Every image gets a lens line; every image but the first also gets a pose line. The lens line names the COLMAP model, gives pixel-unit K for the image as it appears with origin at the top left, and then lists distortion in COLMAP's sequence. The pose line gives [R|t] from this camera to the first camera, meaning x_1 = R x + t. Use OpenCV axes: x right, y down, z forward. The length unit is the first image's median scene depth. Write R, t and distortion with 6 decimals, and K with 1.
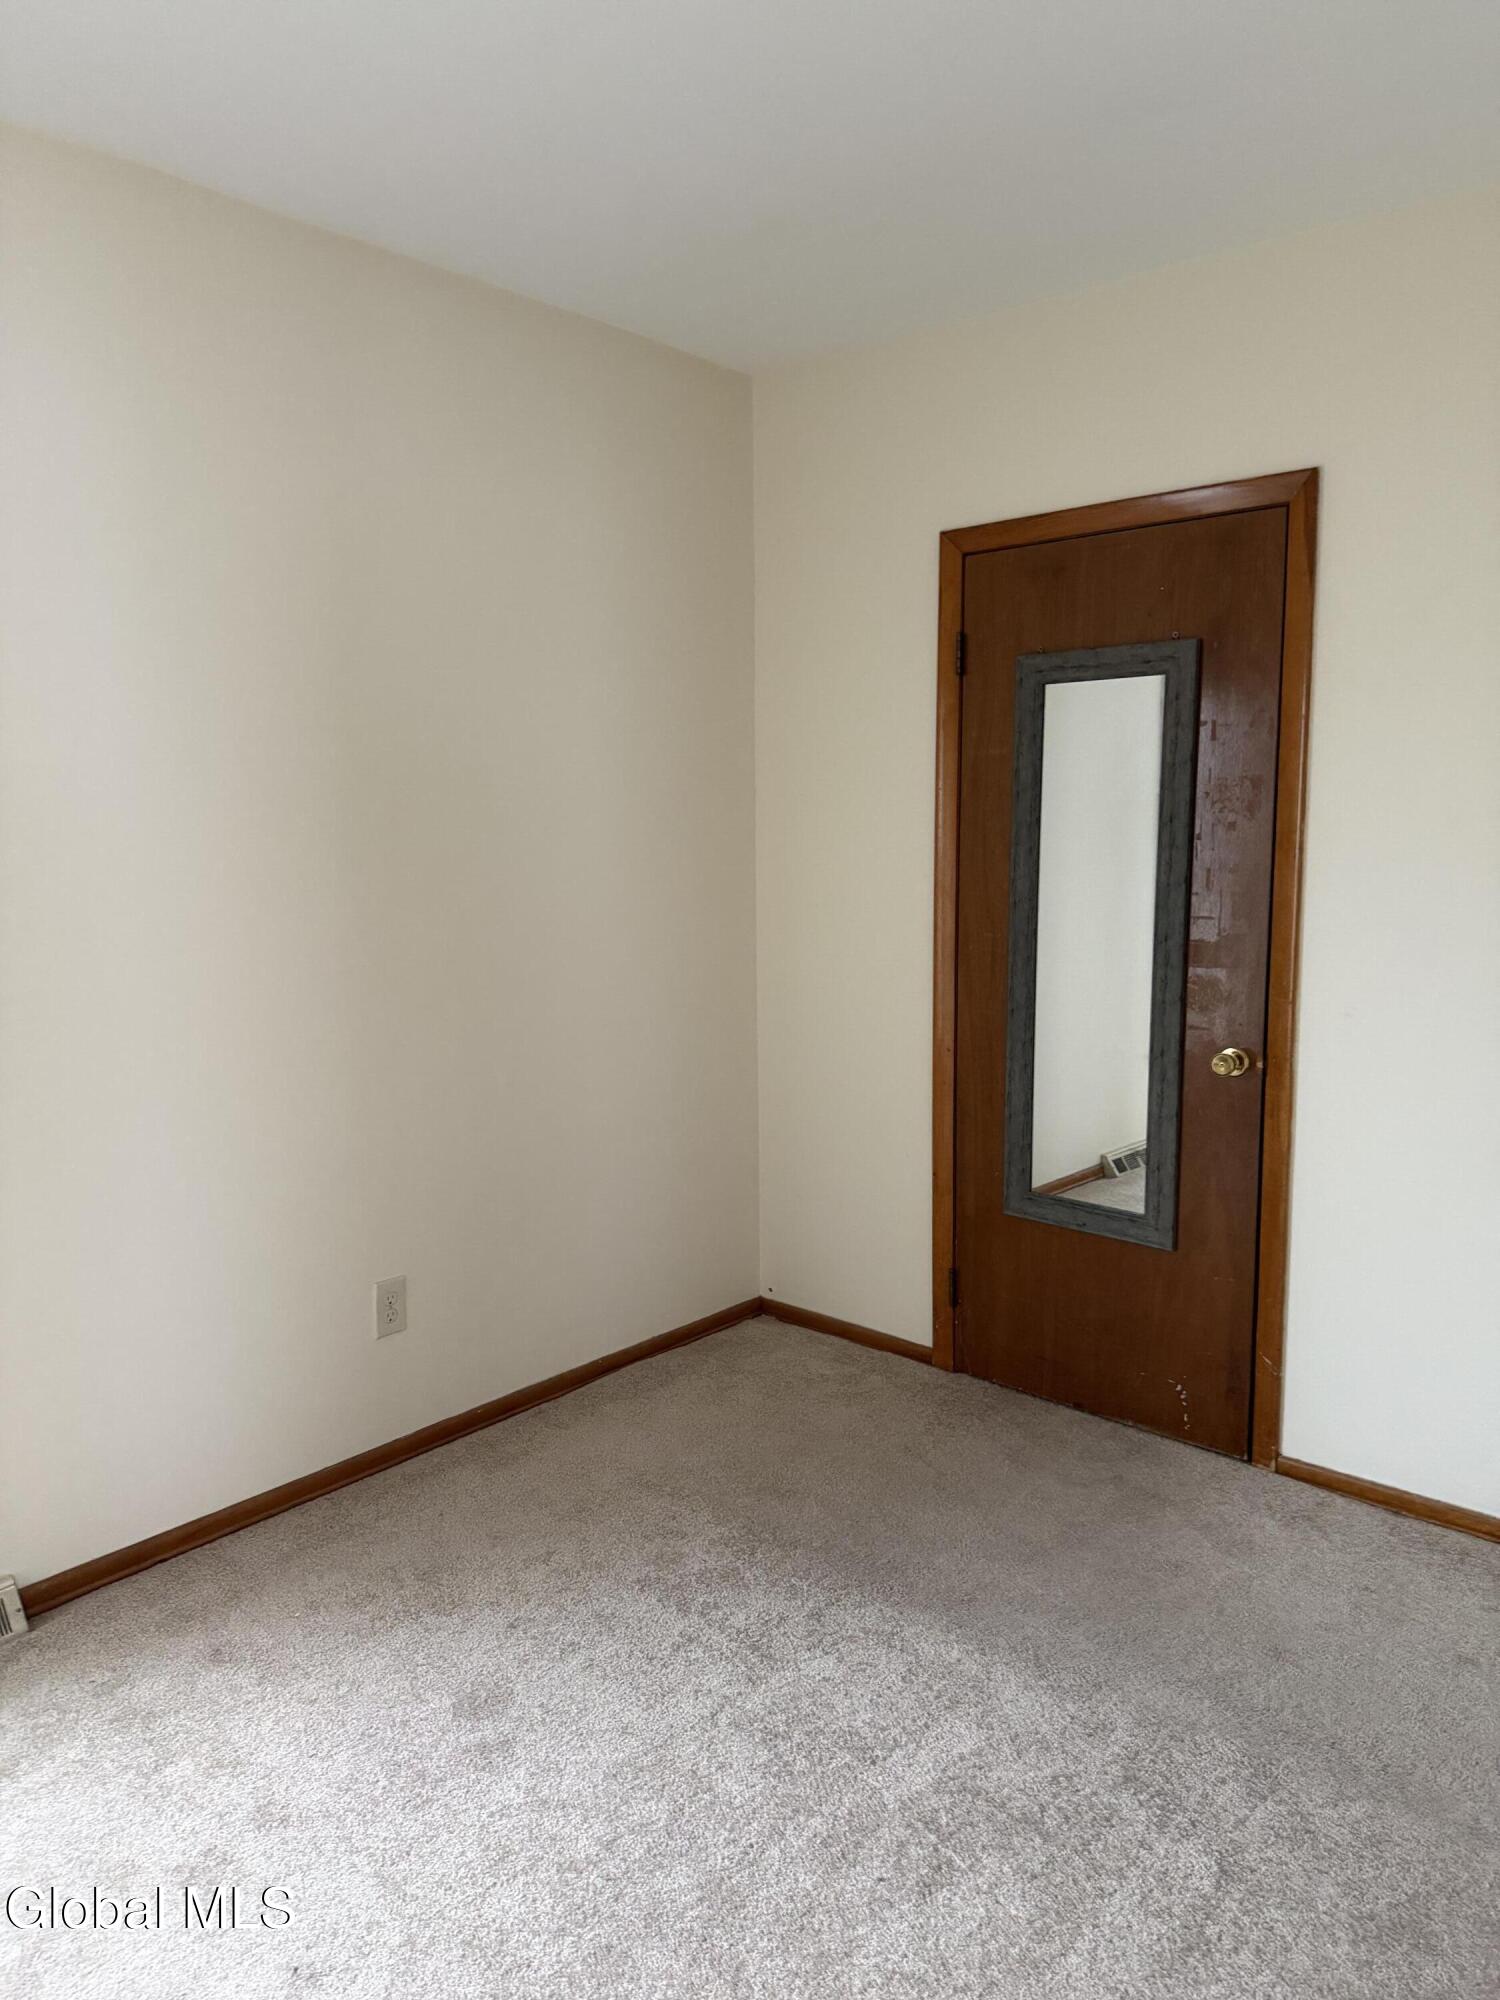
lens RADIAL K [[1423.0, 0, 750.0], [0, 1423.0, 1000.0], [0, 0, 1]] dist [0.072216, -0.088946]
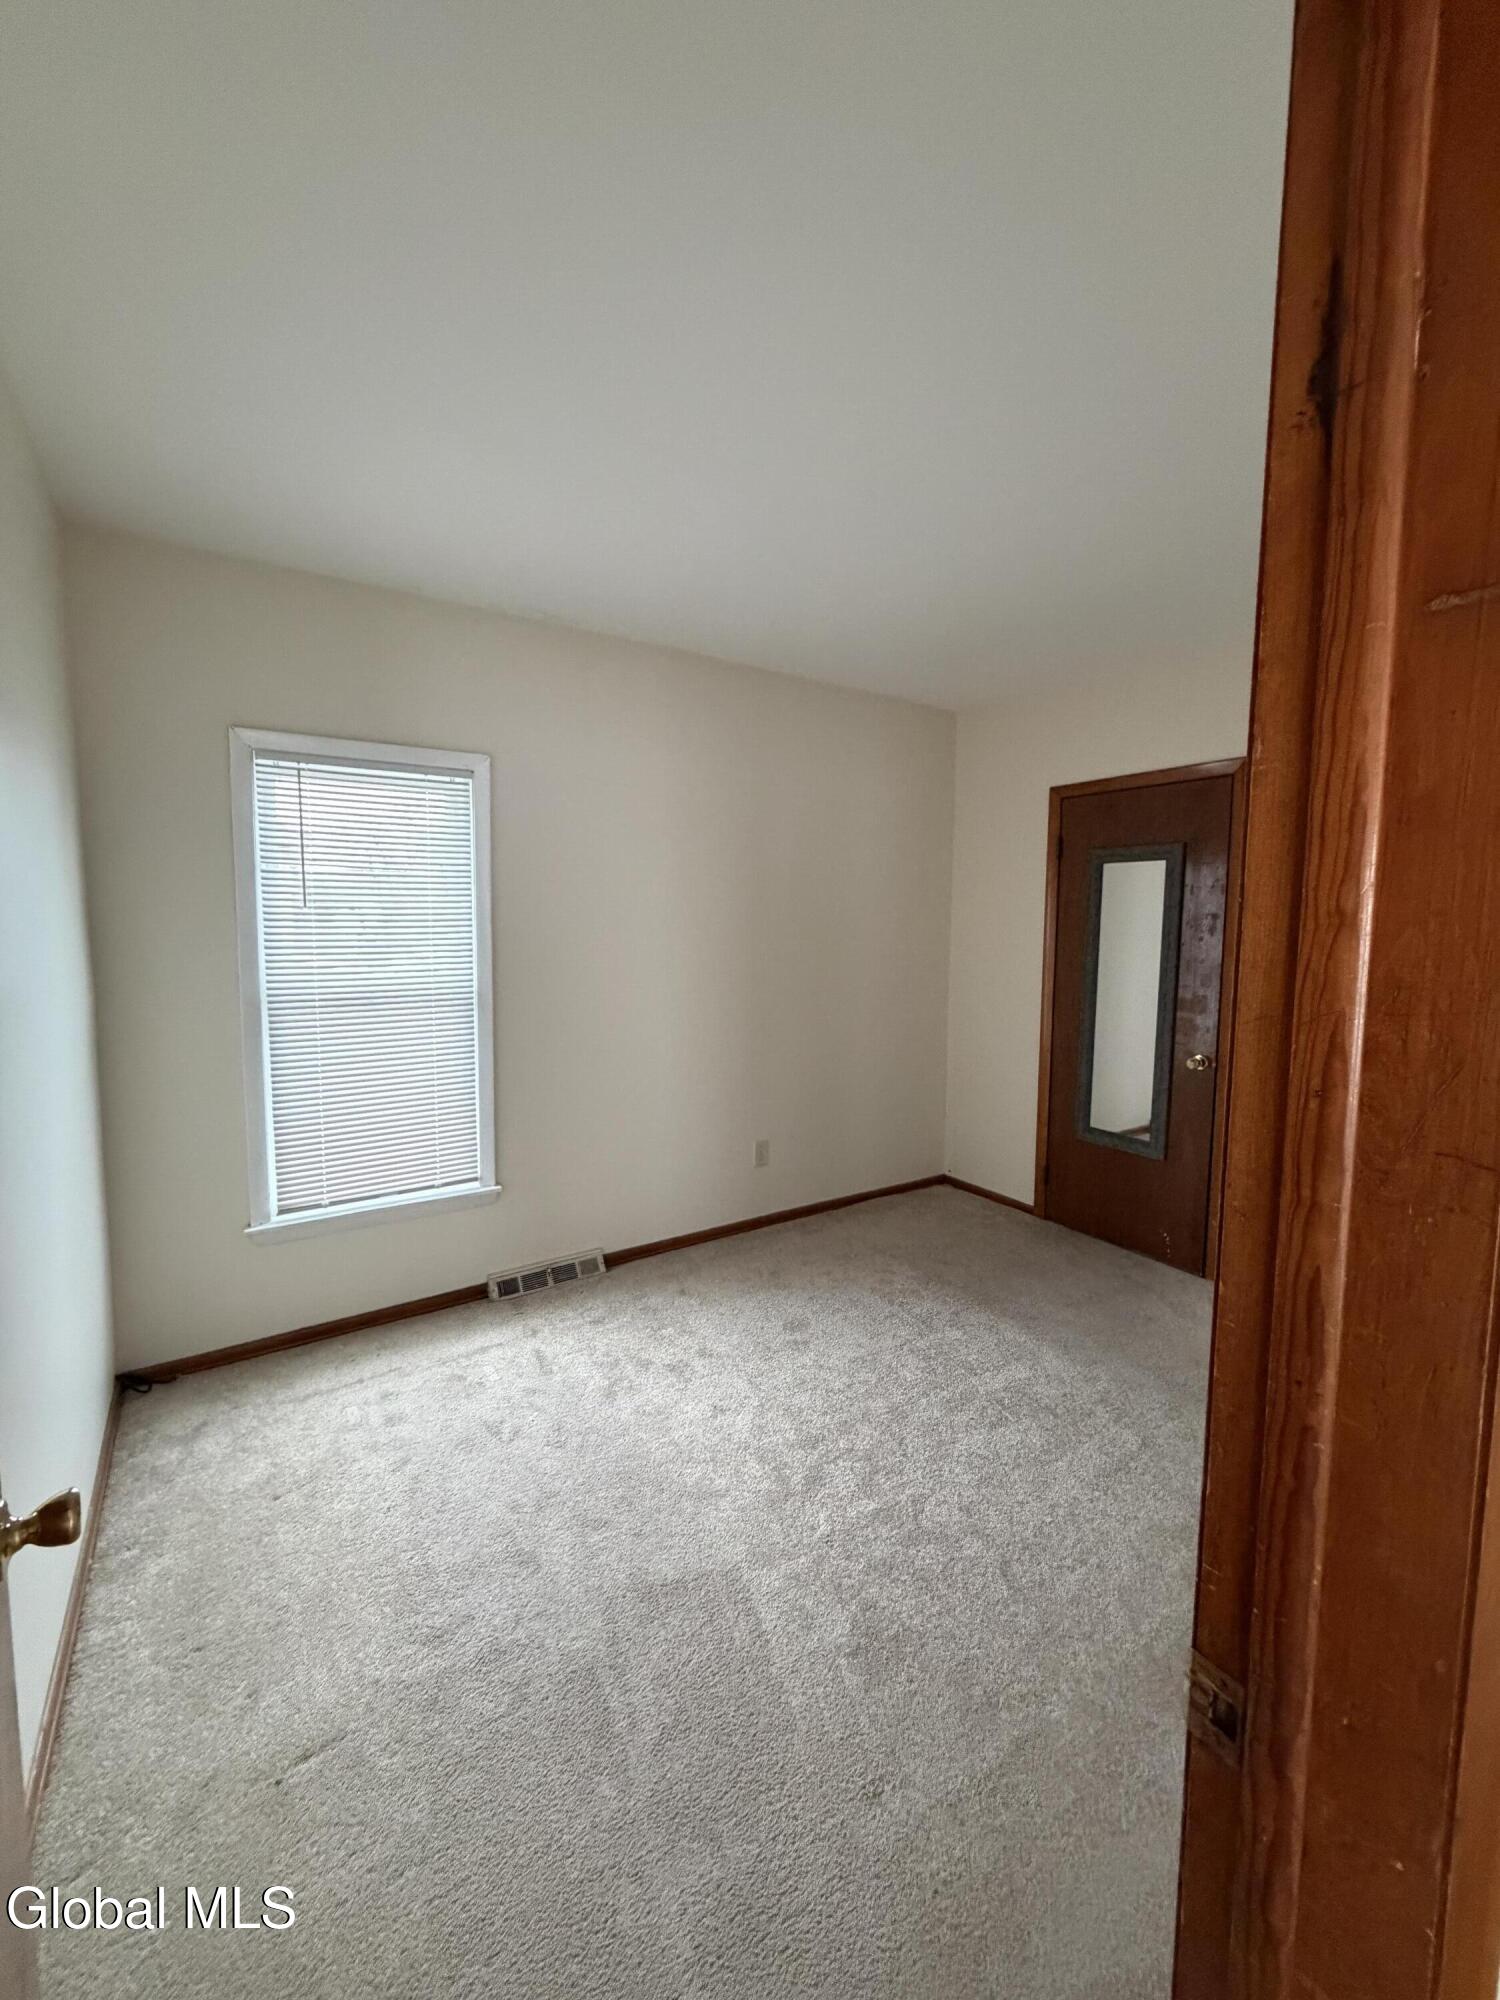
lens RADIAL K [[813.9, 0, 750.0], [0, 813.9, 1000.0], [0, 0, 1]] dist [0.000631, 0.000002]
pose [[0.965137, 0.043397, -0.258122, 0.041538], [-0.051663, 0.998343, -0.025324, 0.020546], [0.256596, 0.037777, 0.965780, -0.216265]]
